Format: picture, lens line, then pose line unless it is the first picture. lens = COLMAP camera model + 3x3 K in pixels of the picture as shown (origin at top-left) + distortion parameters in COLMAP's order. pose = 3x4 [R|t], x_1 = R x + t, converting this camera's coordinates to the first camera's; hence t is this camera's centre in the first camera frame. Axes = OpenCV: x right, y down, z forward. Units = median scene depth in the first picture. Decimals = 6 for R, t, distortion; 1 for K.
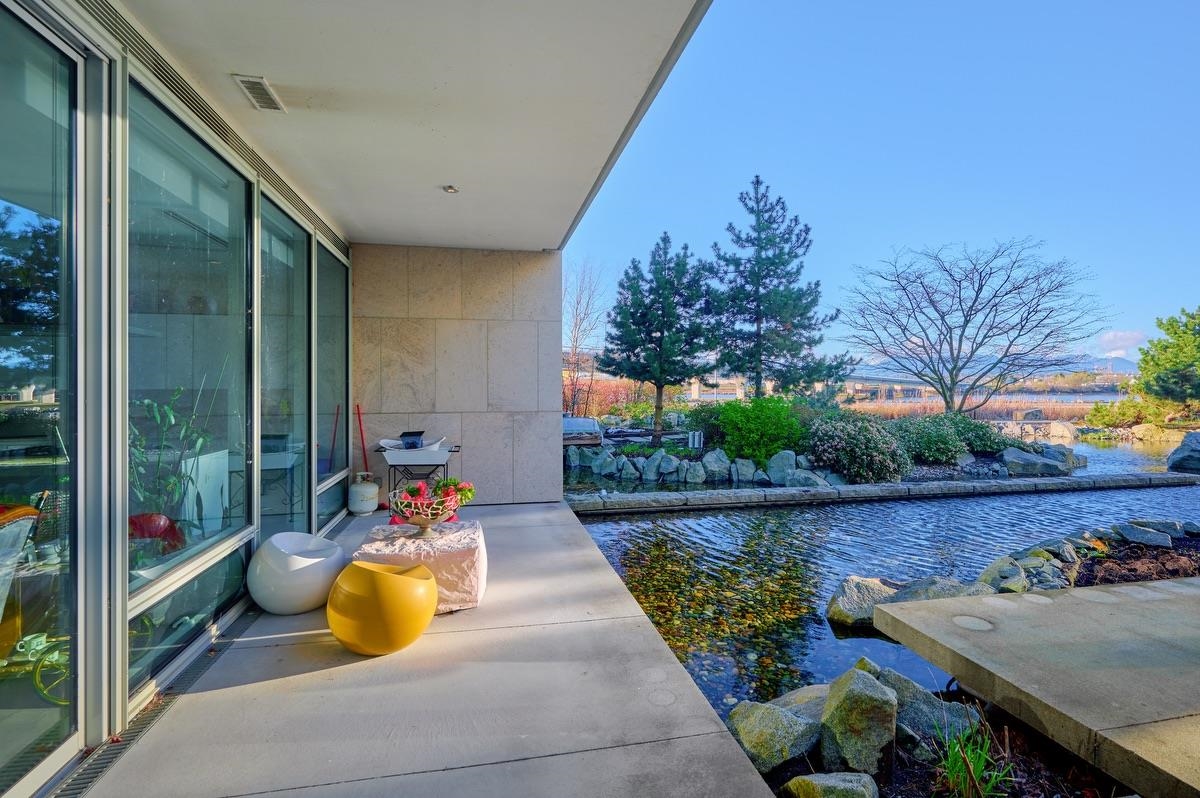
lens RADIAL K [[557.6, 0, 596.9], [0, 557.6, 392.0], [0, 0, 1]] dist [-0.002397, -0.000425]
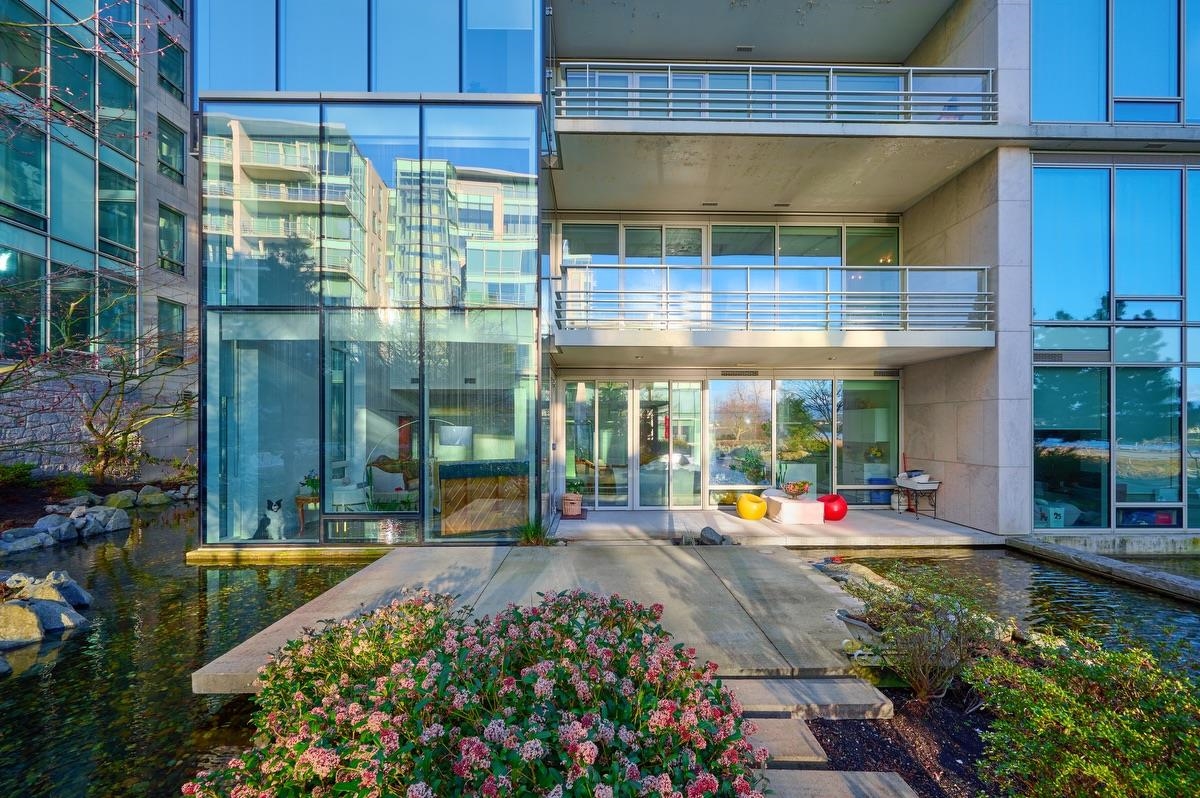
lens RADIAL K [[474.7, 0, 602.3], [0, 474.7, 426.0], [0, 0, 1]] dist [-0.000268, 0.000032]
pose [[-0.180722, 0.002822, -0.983530, 1.117783], [-0.004504, 0.999983, 0.003697, -0.057569], [0.983524, 0.005098, -0.180706, 0.252421]]
